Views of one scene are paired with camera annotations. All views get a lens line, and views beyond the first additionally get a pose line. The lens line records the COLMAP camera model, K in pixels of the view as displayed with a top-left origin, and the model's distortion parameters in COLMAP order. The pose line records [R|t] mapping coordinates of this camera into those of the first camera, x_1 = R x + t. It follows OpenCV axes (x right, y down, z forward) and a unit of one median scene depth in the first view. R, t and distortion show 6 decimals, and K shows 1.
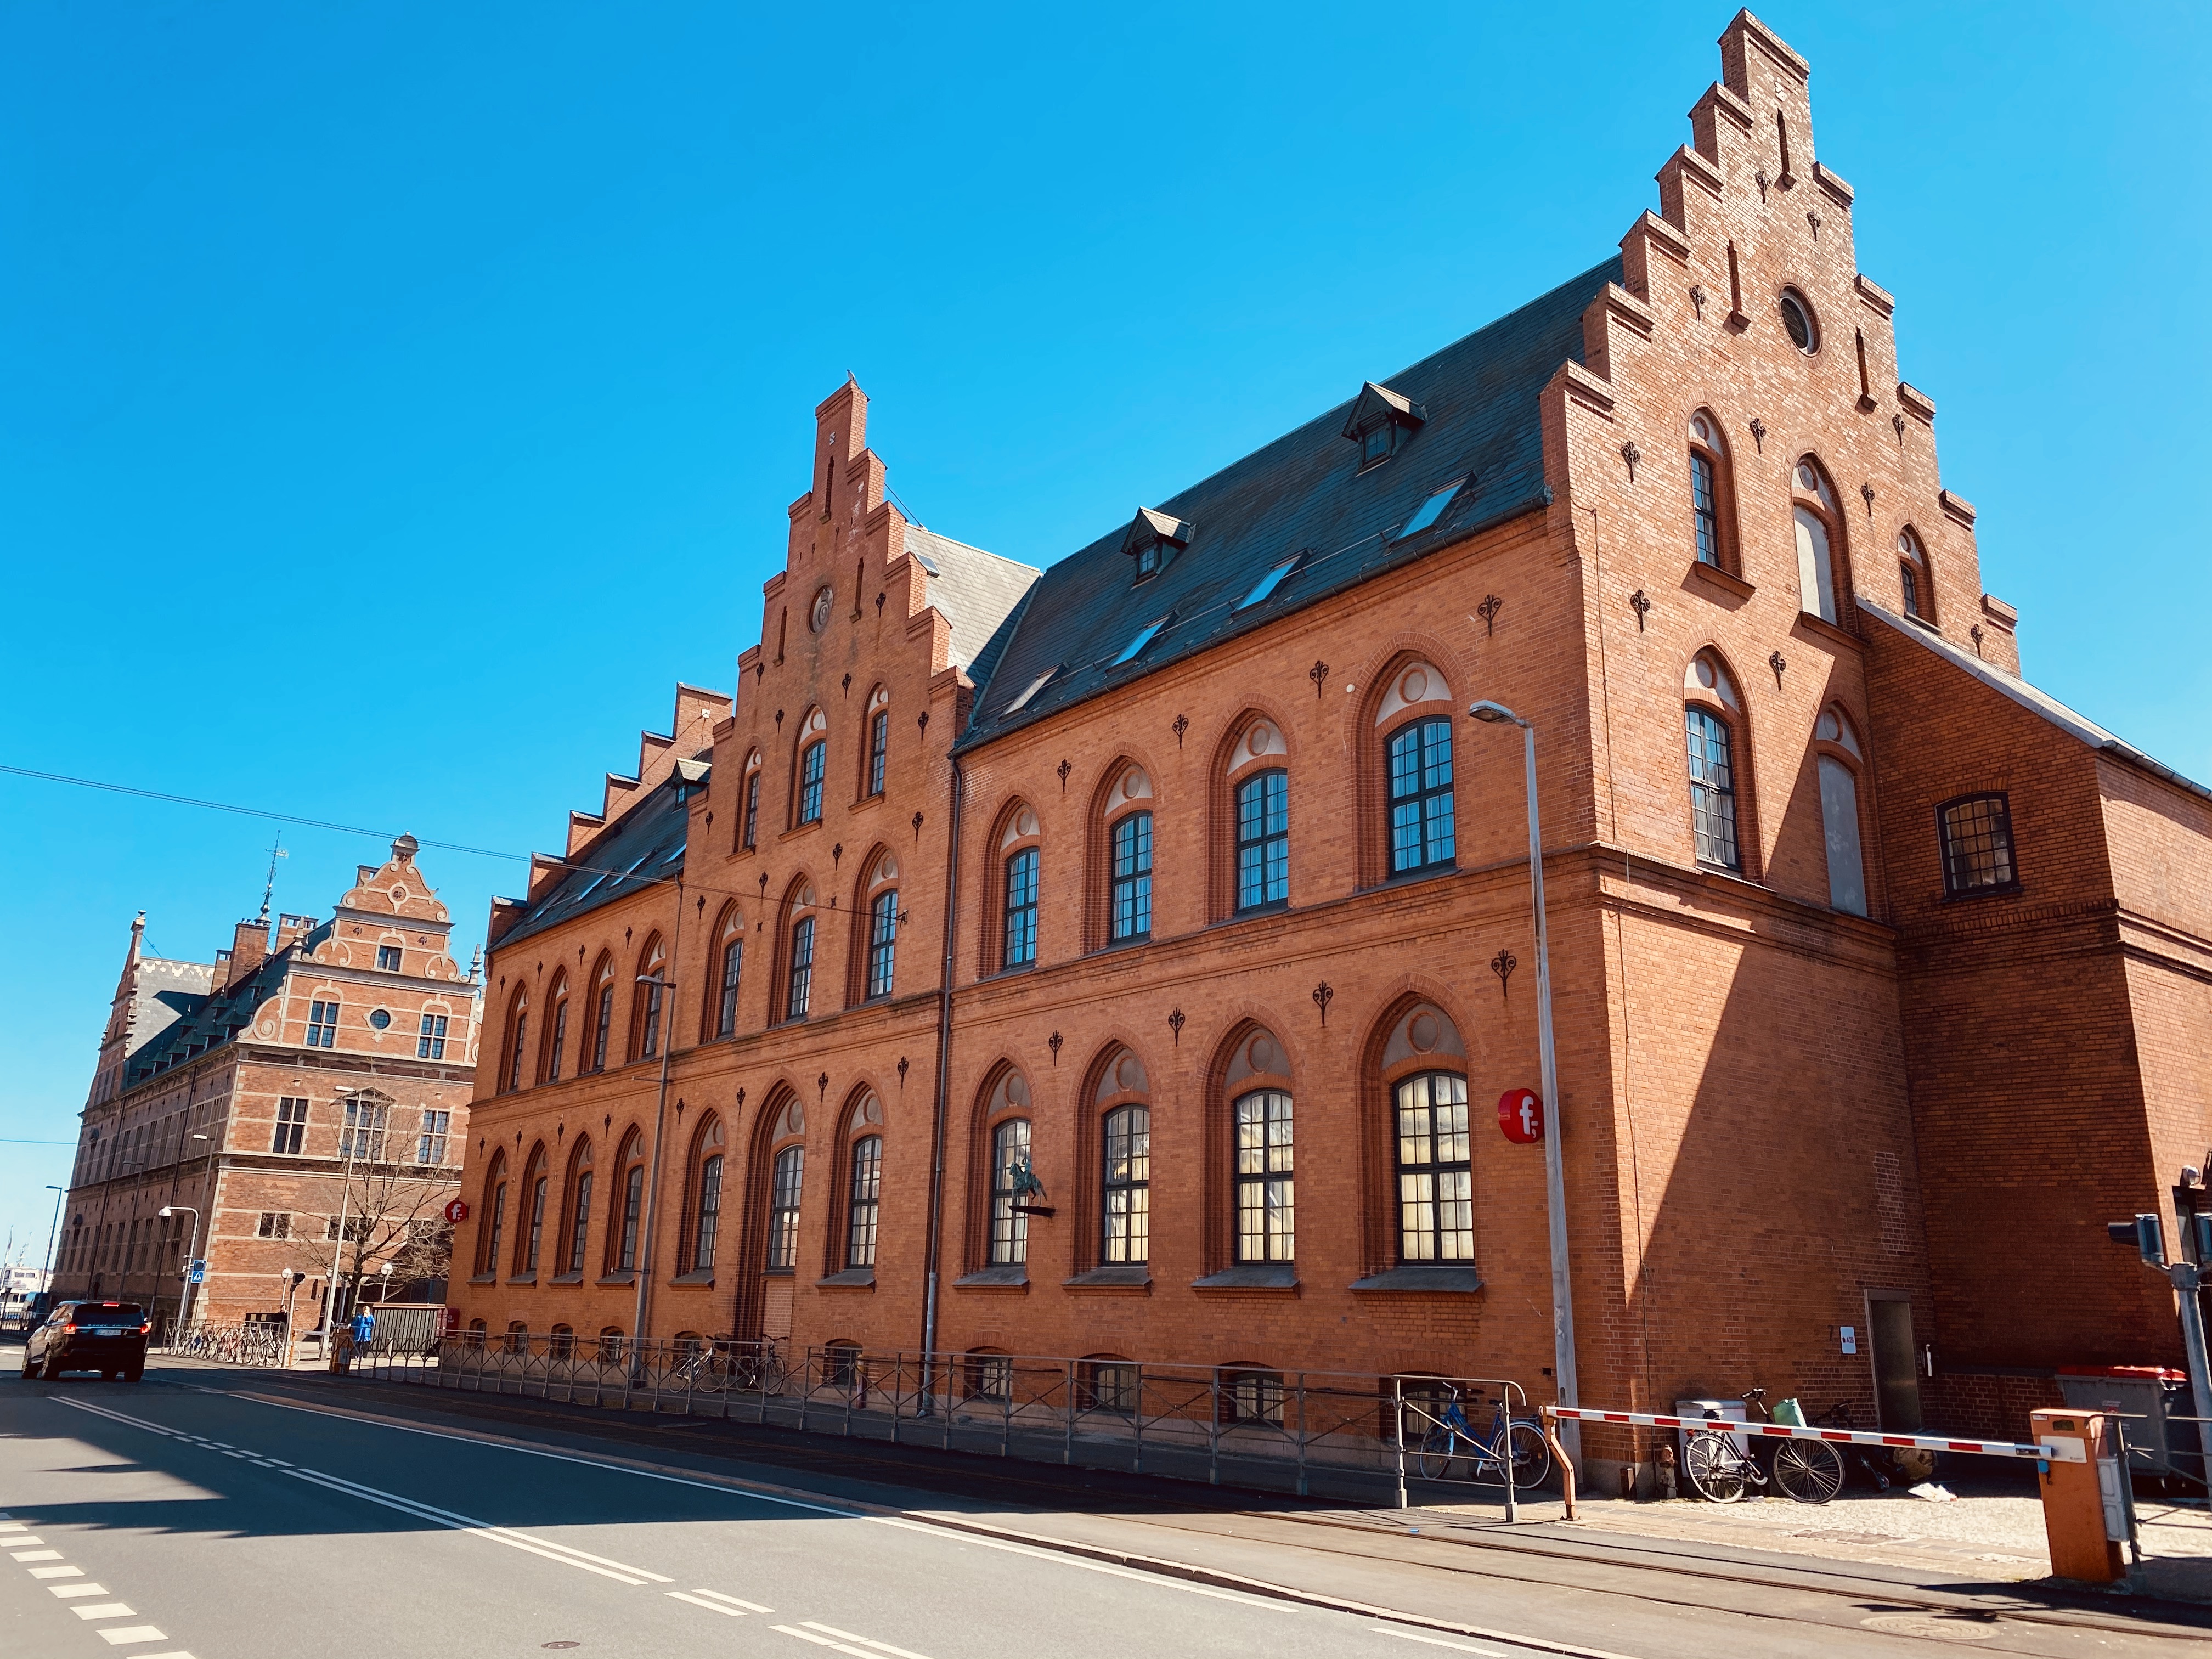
lens RADIAL K [[1693.7, 0, 1104.2], [0, 1693.7, 812.3], [0, 0, 1]] dist [0.030283, -0.036413]
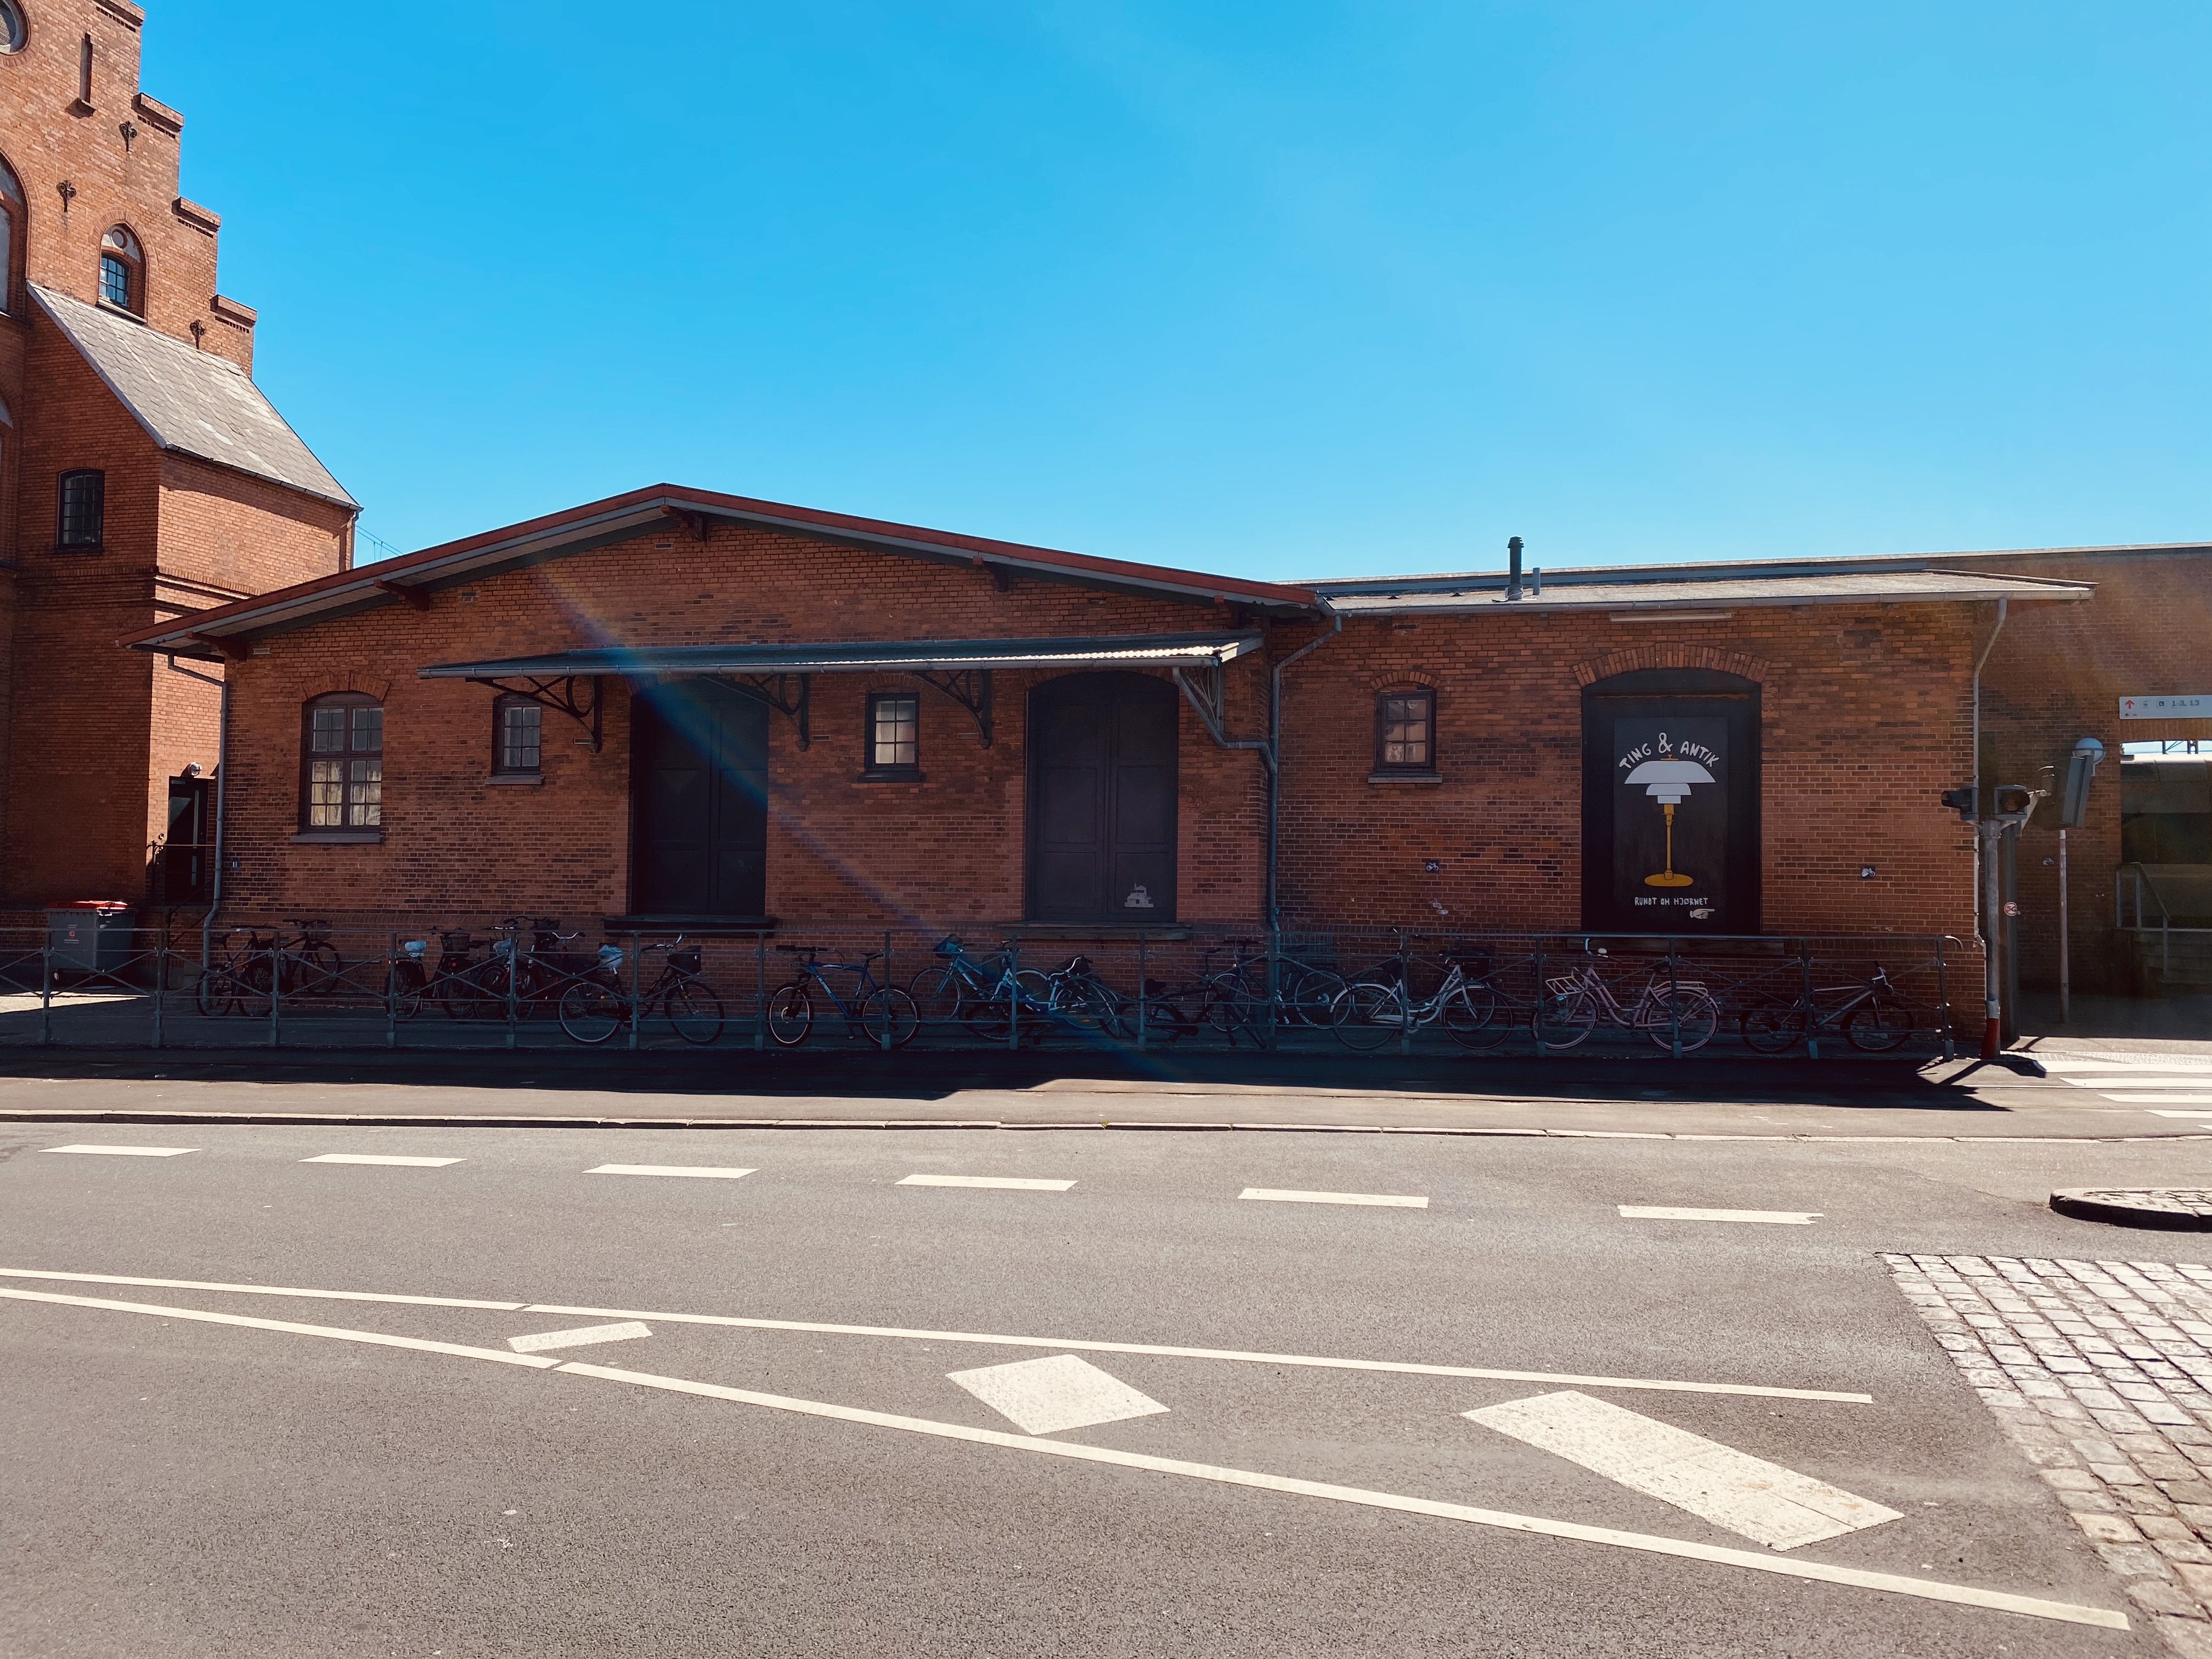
lens RADIAL K [[1693.7, 0, 1106.7], [0, 1693.7, 822.6], [0, 0, 1]] dist [0.030283, -0.036413]
pose [[0.793627, 0.010212, 0.608319, 0.292748], [-0.161570, 0.967495, 0.194546, -0.105237], [-0.586559, -0.252683, 0.769480, -0.401421]]
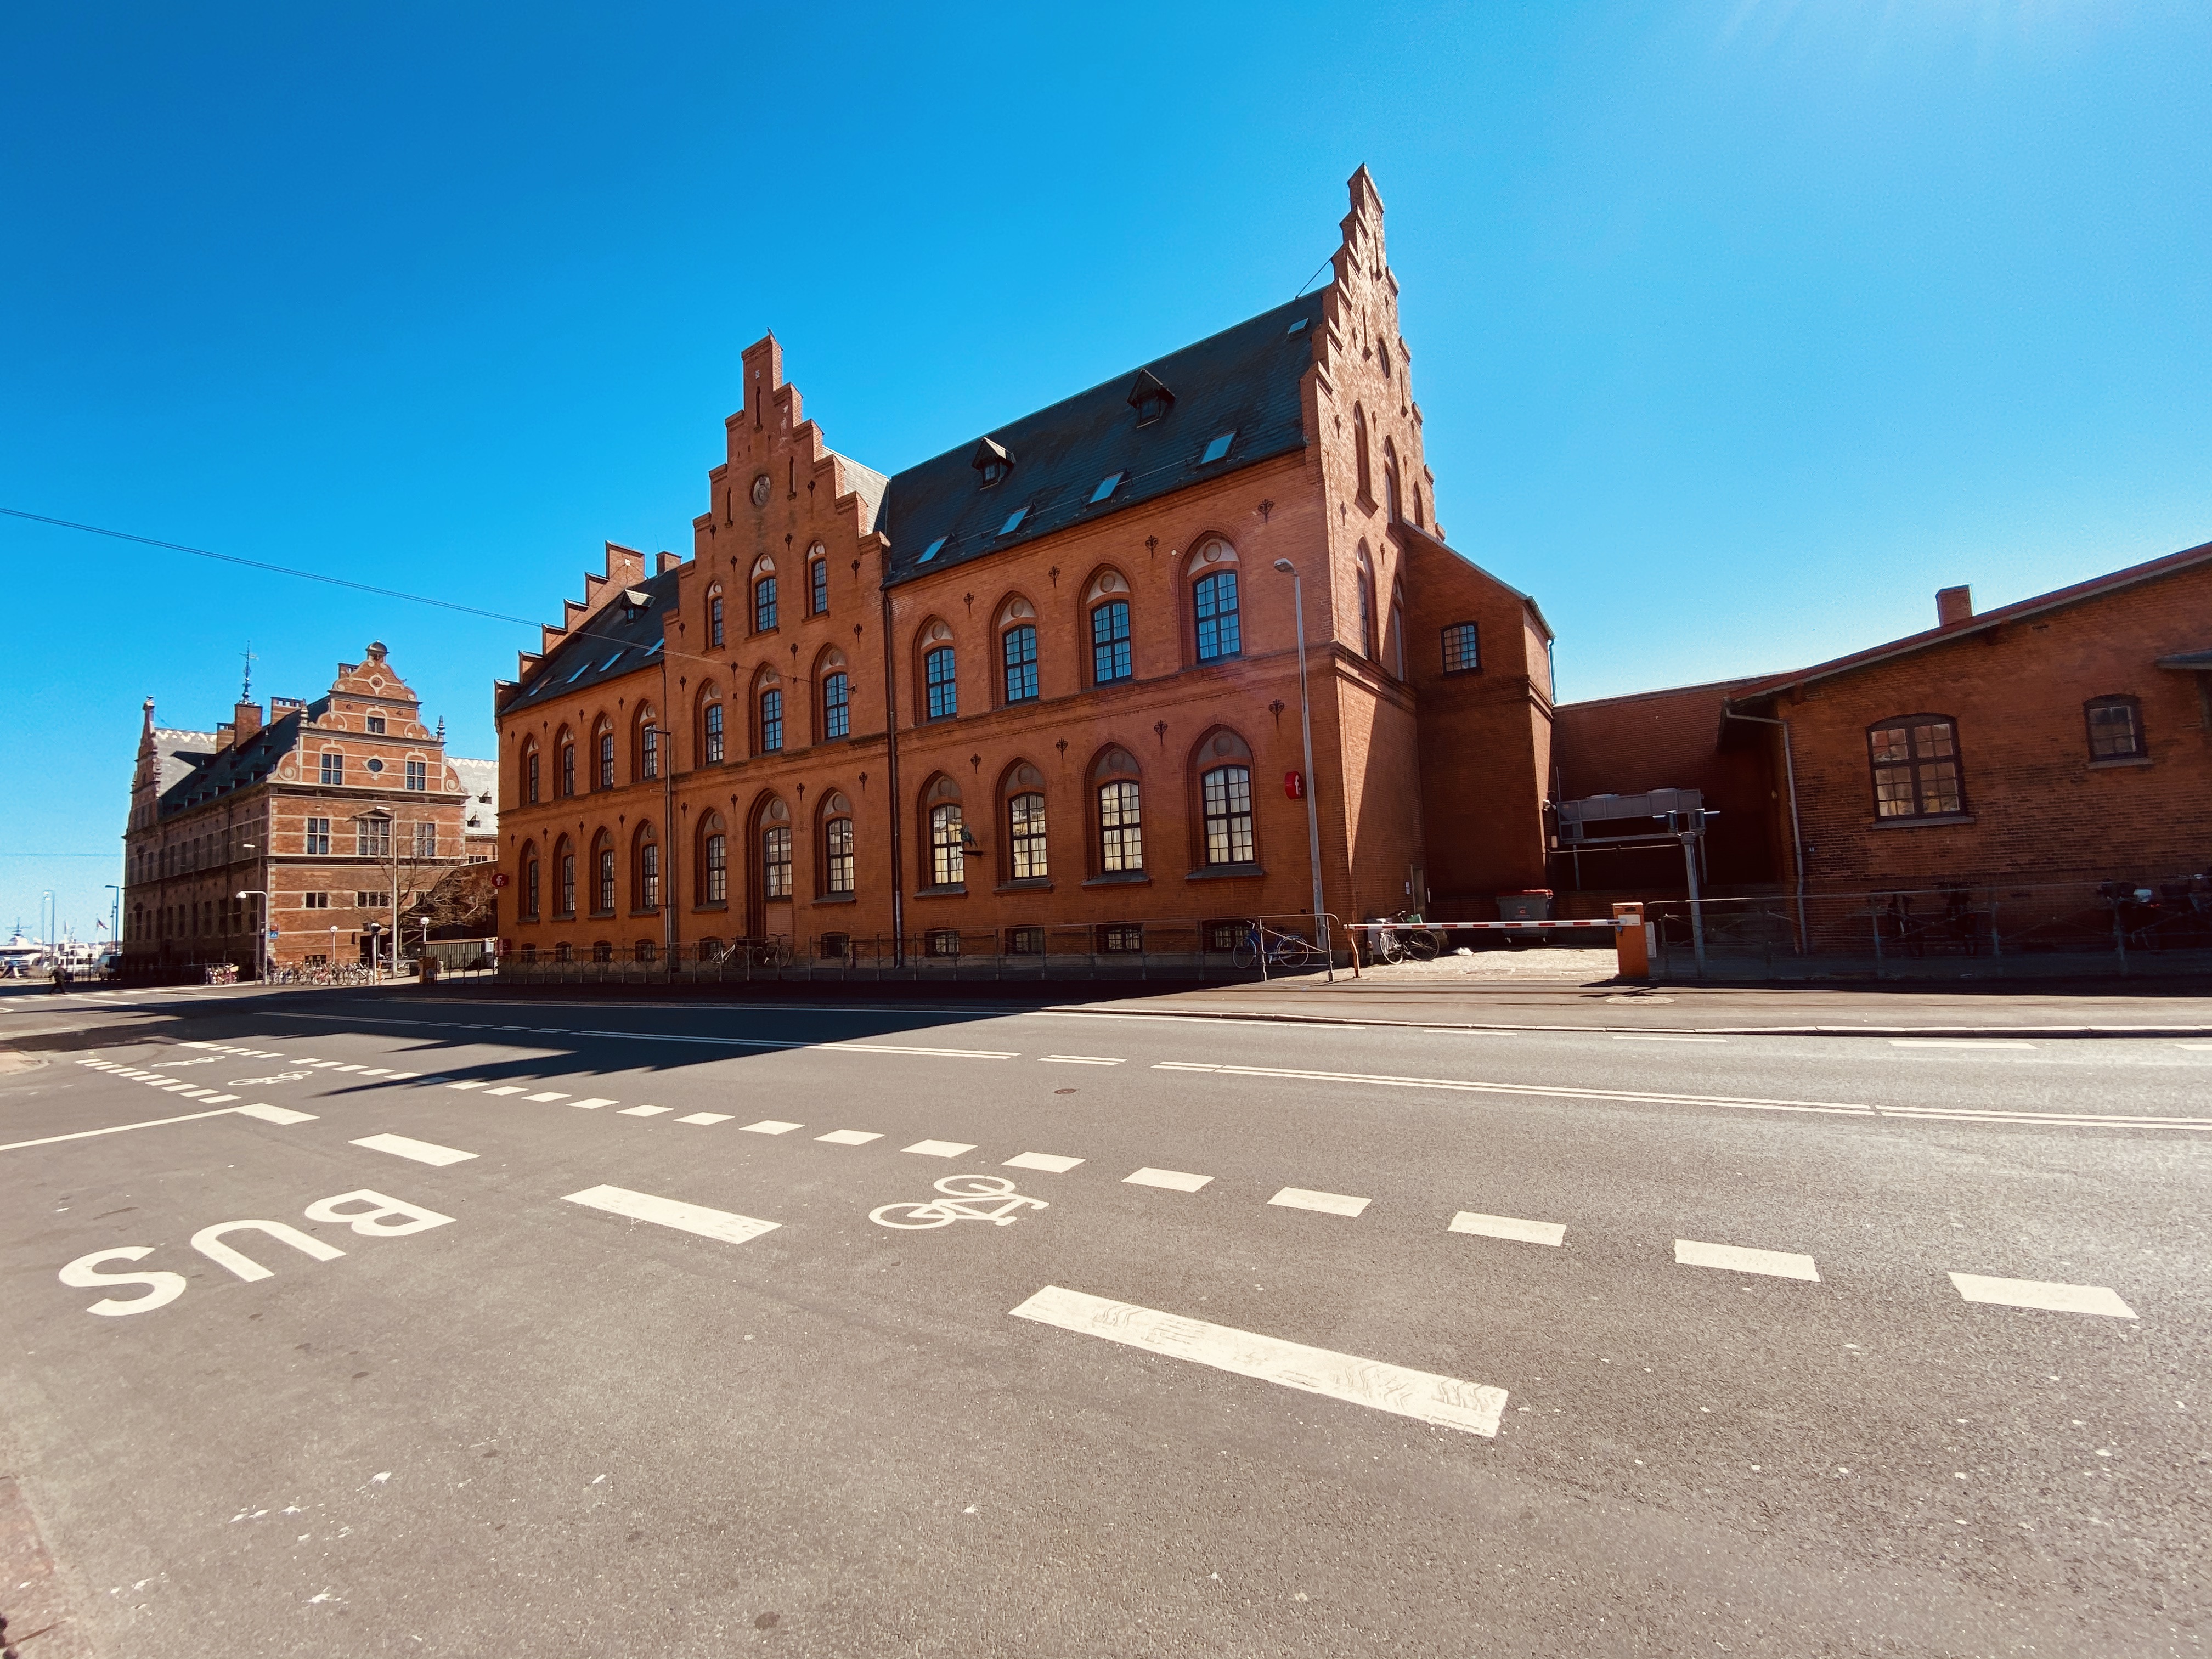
lens RADIAL K [[899.9, 0, 1110.3], [0, 899.9, 848.7], [0, 0, 1]] dist [0.002506, -0.003494]
pose [[0.945989, -0.053243, 0.319796, -0.200353], [-0.018376, 0.976030, 0.216858, 0.022349], [-0.323677, -0.211022, 0.922336, 0.079529]]
